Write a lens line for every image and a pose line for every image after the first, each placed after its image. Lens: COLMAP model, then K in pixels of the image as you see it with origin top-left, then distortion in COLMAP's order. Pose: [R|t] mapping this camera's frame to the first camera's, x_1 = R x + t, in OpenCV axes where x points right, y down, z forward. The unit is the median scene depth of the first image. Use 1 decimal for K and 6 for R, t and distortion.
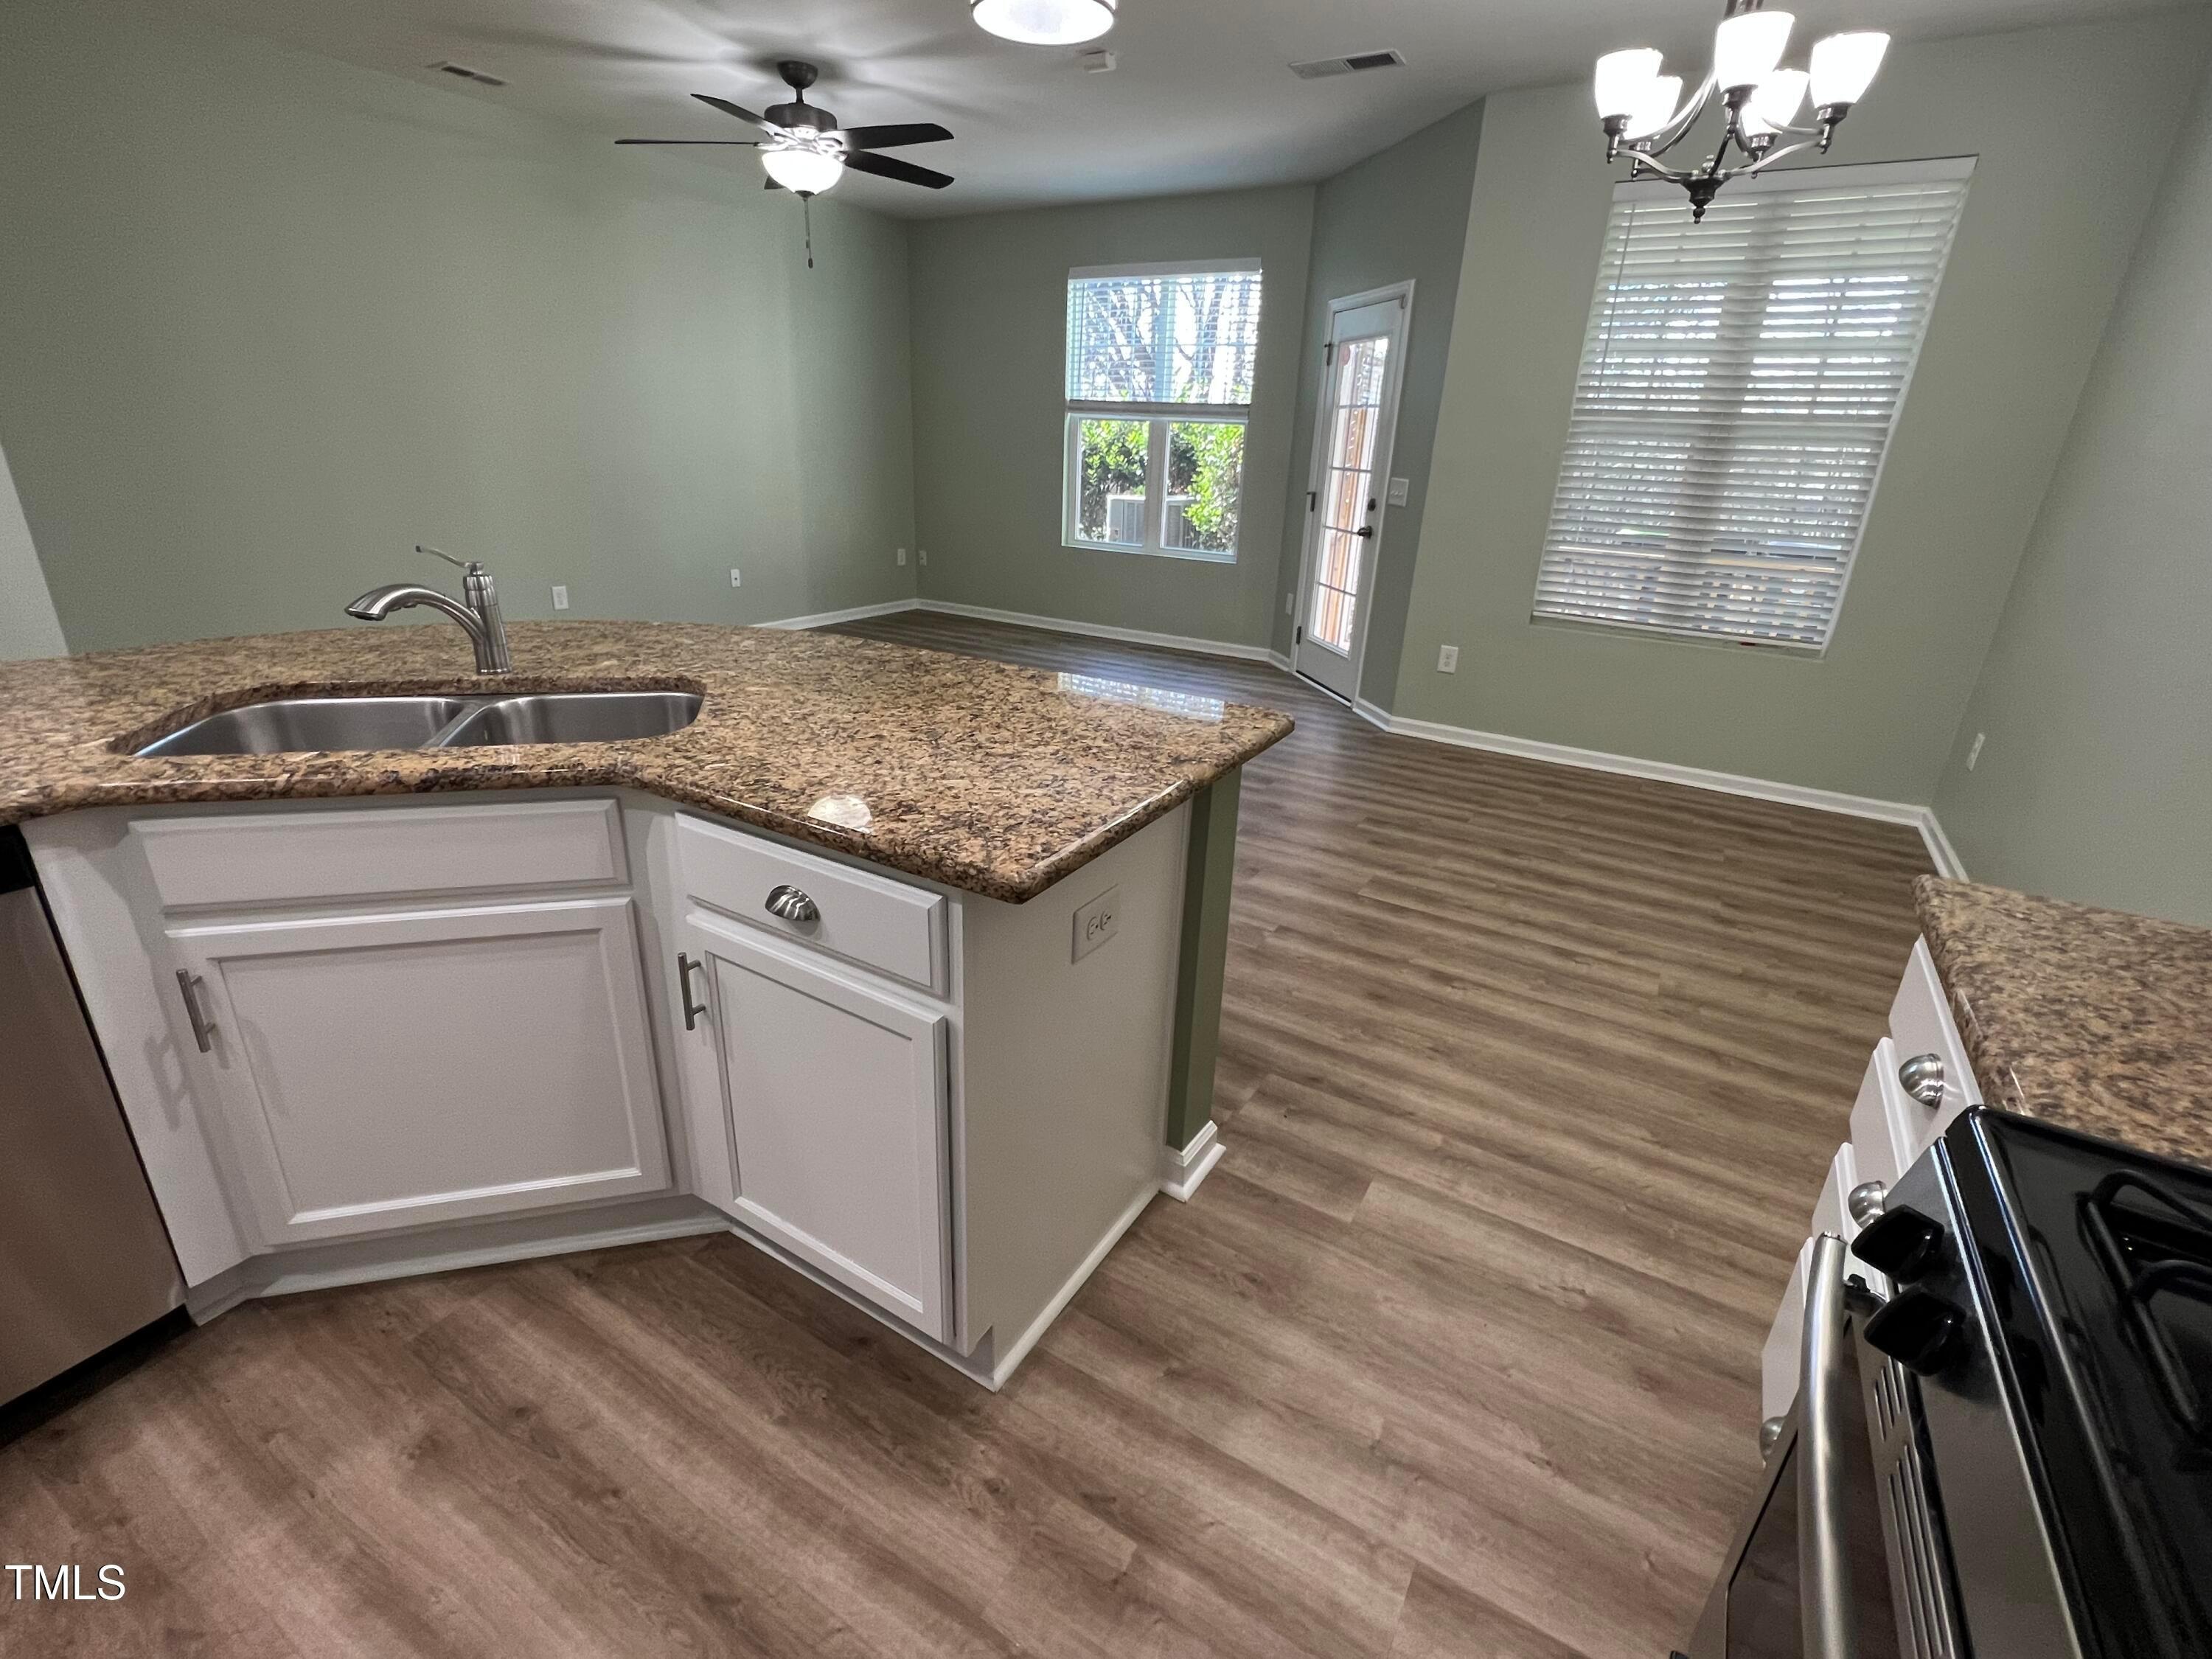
lens RADIAL K [[1006.7, 0, 1094.3], [0, 1006.7, 824.4], [0, 0, 1]] dist [-0.000385, 0.000044]
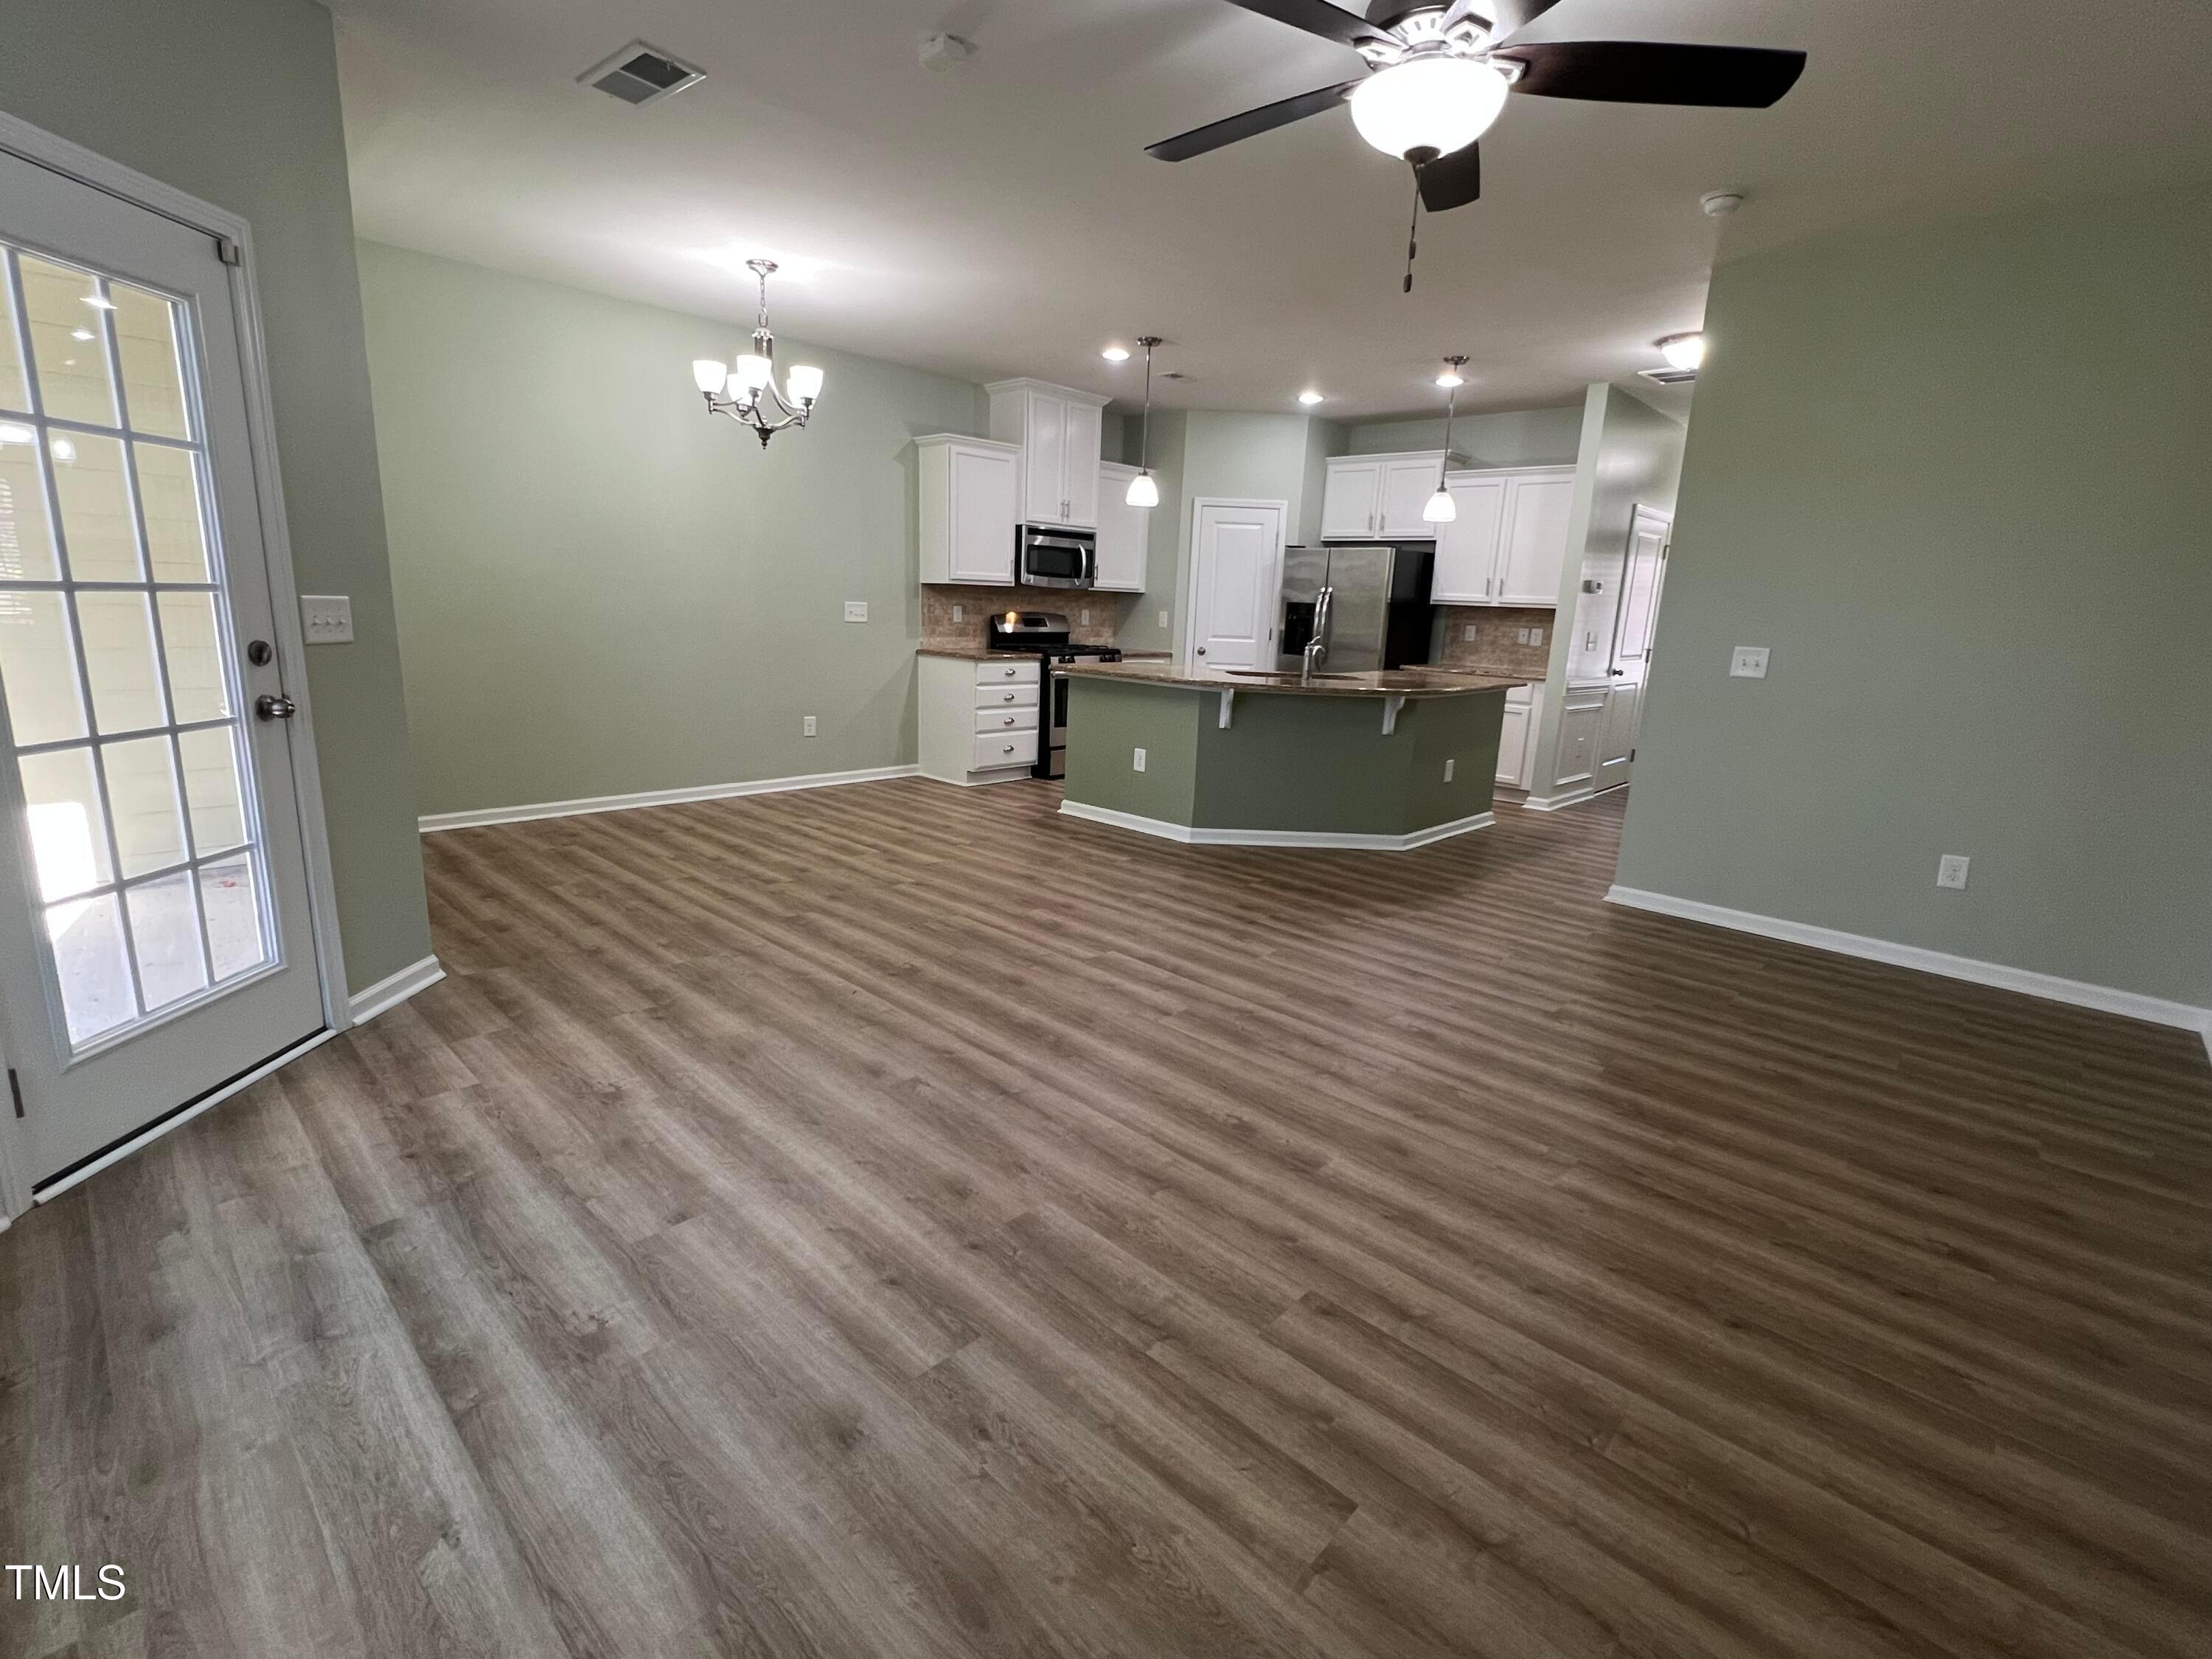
lens RADIAL K [[1006.7, 0, 1095.1], [0, 1006.7, 824.4], [0, 0, 1]] dist [-0.000385, 0.000044]
pose [[-0.973696, -0.123745, 0.191322, -0.340278], [0.004267, 0.829625, 0.558305, -0.806529], [-0.227813, 0.544436, -0.807274, 2.093050]]
